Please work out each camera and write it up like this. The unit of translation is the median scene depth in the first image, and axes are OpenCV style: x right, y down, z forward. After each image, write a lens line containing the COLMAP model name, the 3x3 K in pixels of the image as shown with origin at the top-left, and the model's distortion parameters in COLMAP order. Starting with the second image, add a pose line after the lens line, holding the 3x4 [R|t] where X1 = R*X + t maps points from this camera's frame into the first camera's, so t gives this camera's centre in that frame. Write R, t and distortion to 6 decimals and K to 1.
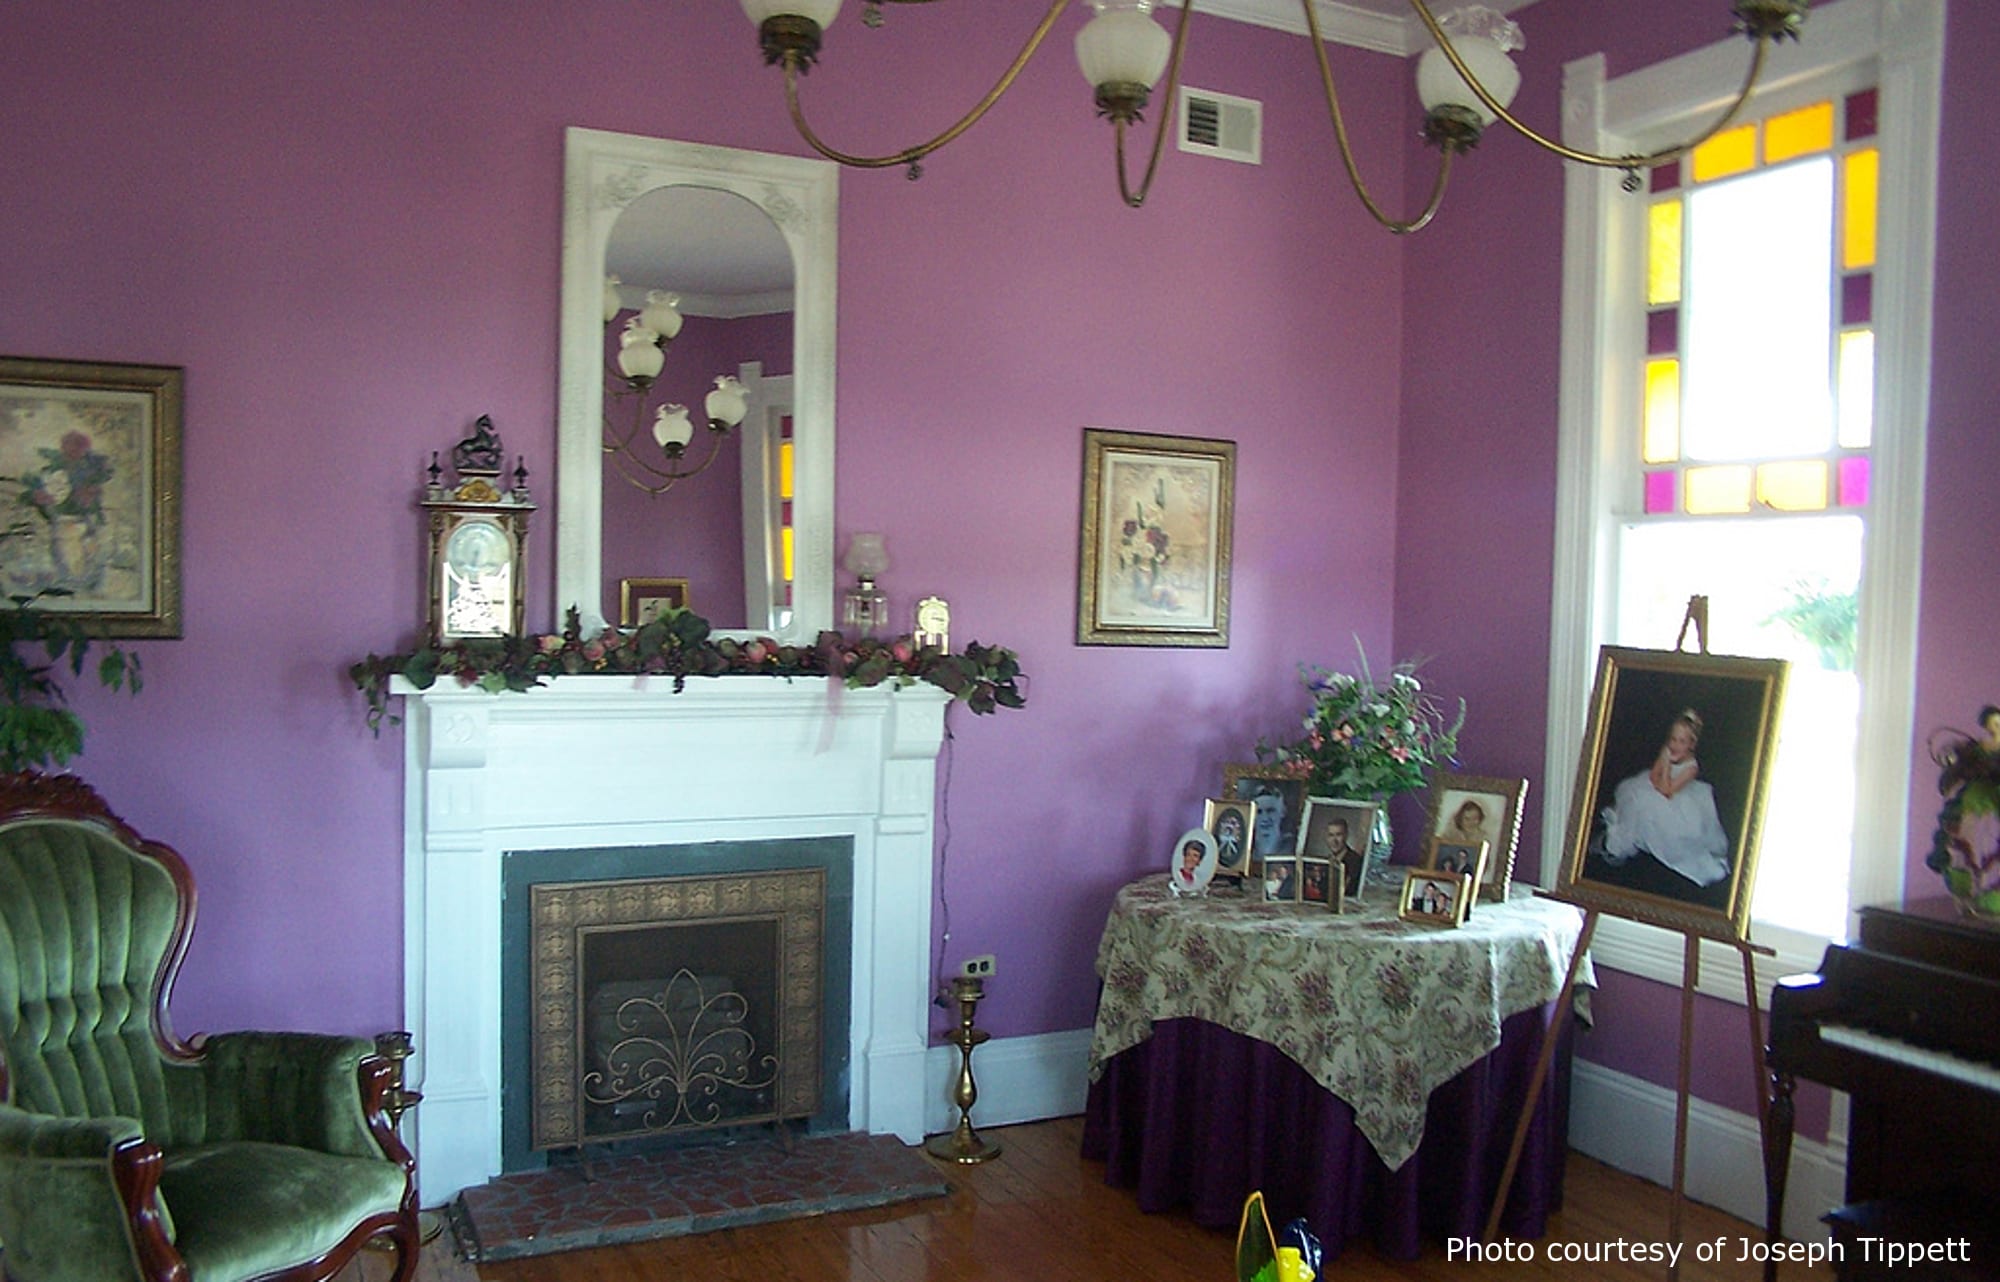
lens RADIAL K [[1610.1, 0, 986.3], [0, 1610.1, 646.9], [0, 0, 1]] dist [-0.141005, 0.124205]
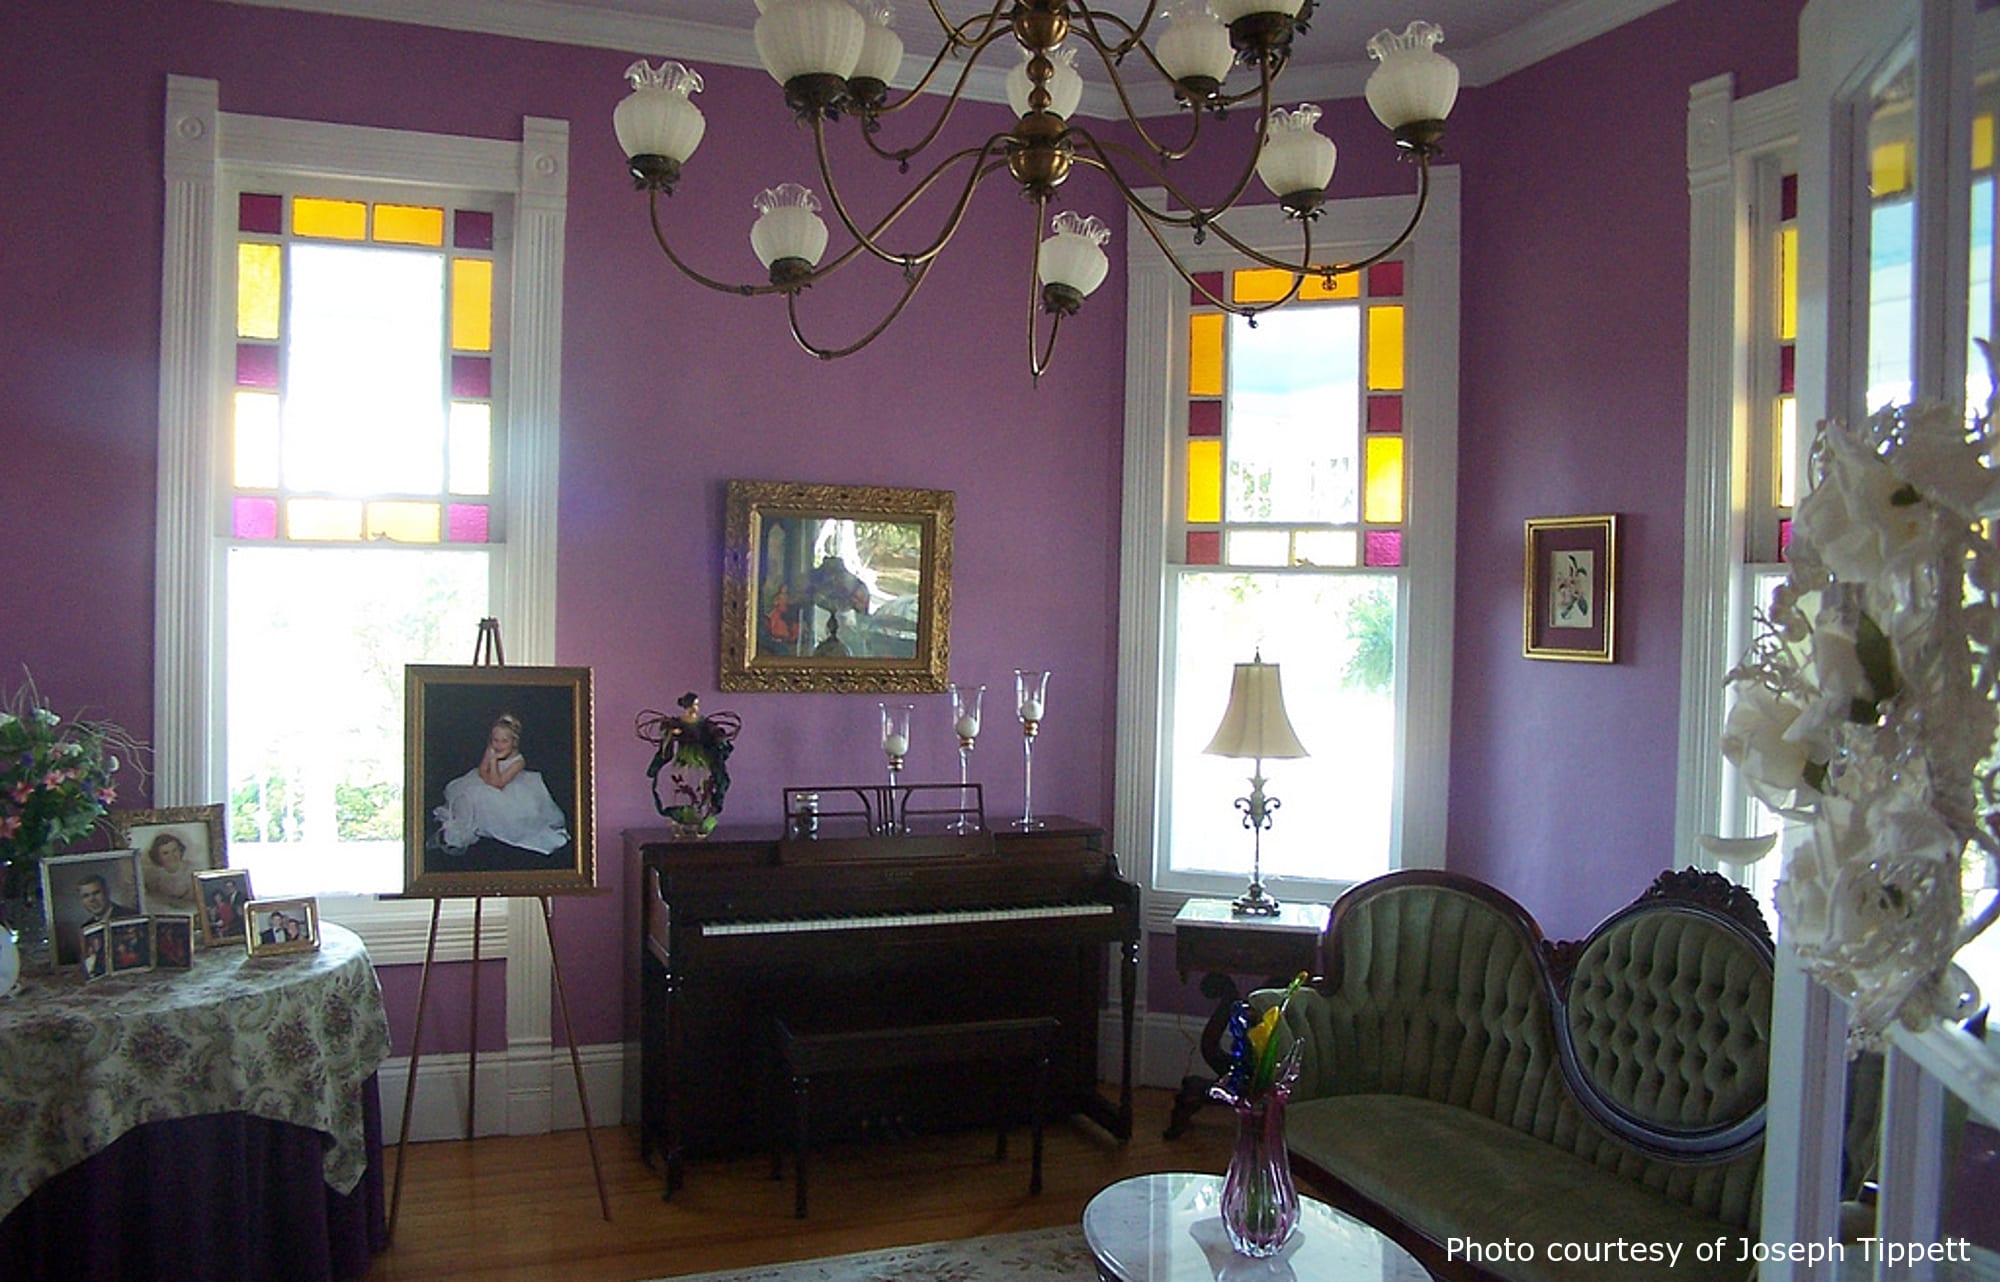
lens RADIAL K [[1610.1, 0, 986.3], [0, 1610.1, 646.9], [0, 0, 1]] dist [-0.141005, 0.124205]
pose [[0.059732, -0.040701, 0.997384, -0.690071], [0.023866, 0.998941, 0.039335, -0.047048], [-0.997929, 0.021454, 0.060640, 0.514079]]
